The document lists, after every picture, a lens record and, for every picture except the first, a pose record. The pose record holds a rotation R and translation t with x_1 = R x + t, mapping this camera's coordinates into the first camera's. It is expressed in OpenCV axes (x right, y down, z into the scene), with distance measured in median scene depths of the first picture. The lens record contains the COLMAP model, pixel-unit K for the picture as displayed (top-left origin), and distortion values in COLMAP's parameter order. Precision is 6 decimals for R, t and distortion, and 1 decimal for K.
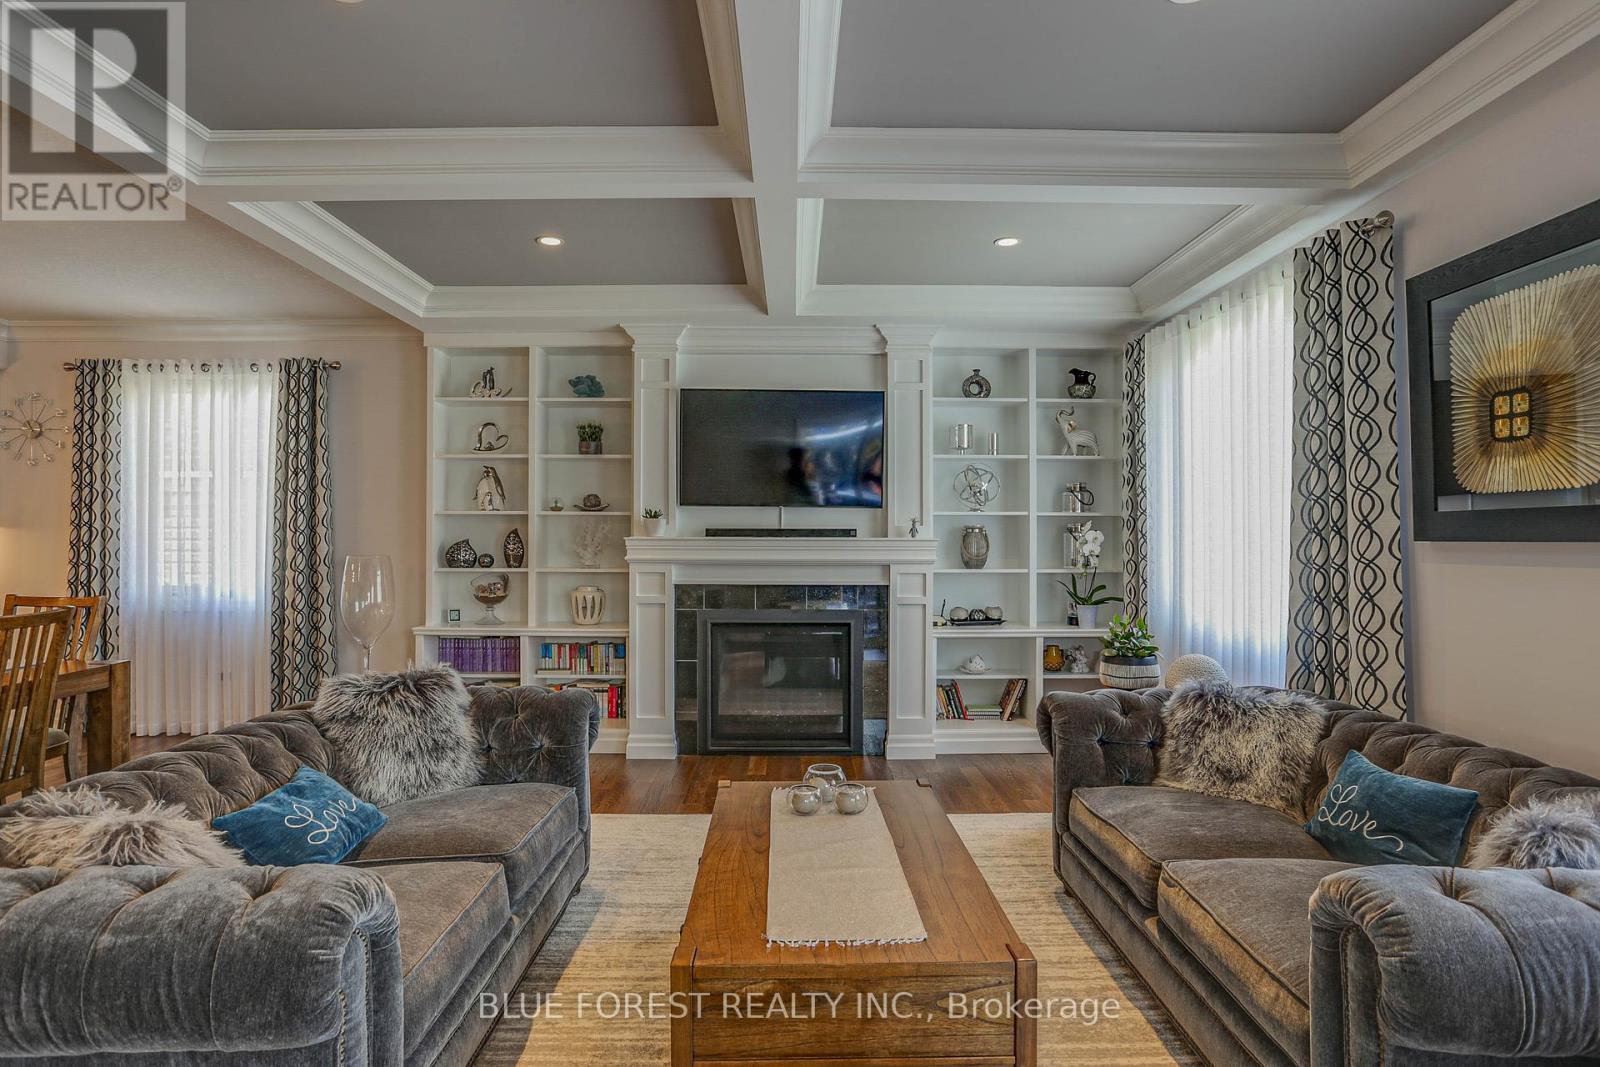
lens RADIAL K [[894.8, 0, 796.0], [0, 894.8, 530.8], [0, 0, 1]] dist [-0.079103, 0.055902]
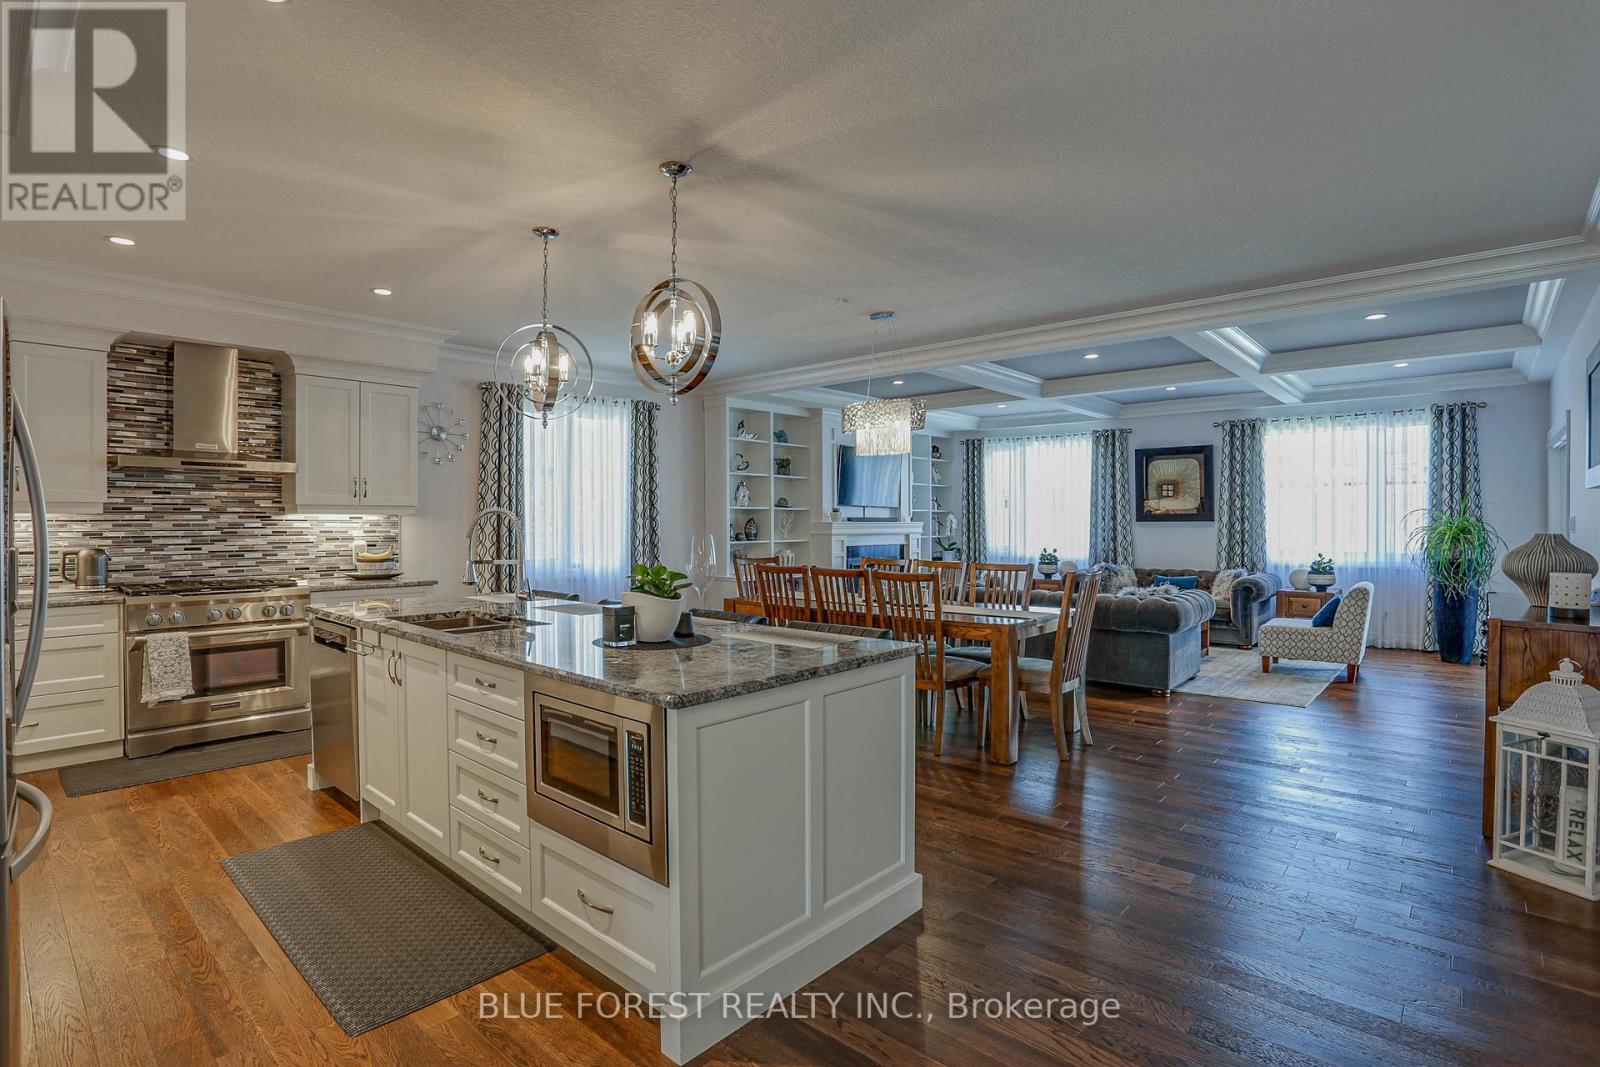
lens RADIAL K [[781.1, 0, 798.6], [0, 781.1, 530.6], [0, 0, 1]] dist [-0.078736, 0.037356]
pose [[0.675020, -0.012500, 0.737693, -1.419195], [-0.000199, 0.999853, 0.017125, -0.003433], [-0.737799, -0.011707, 0.674919, -0.068225]]
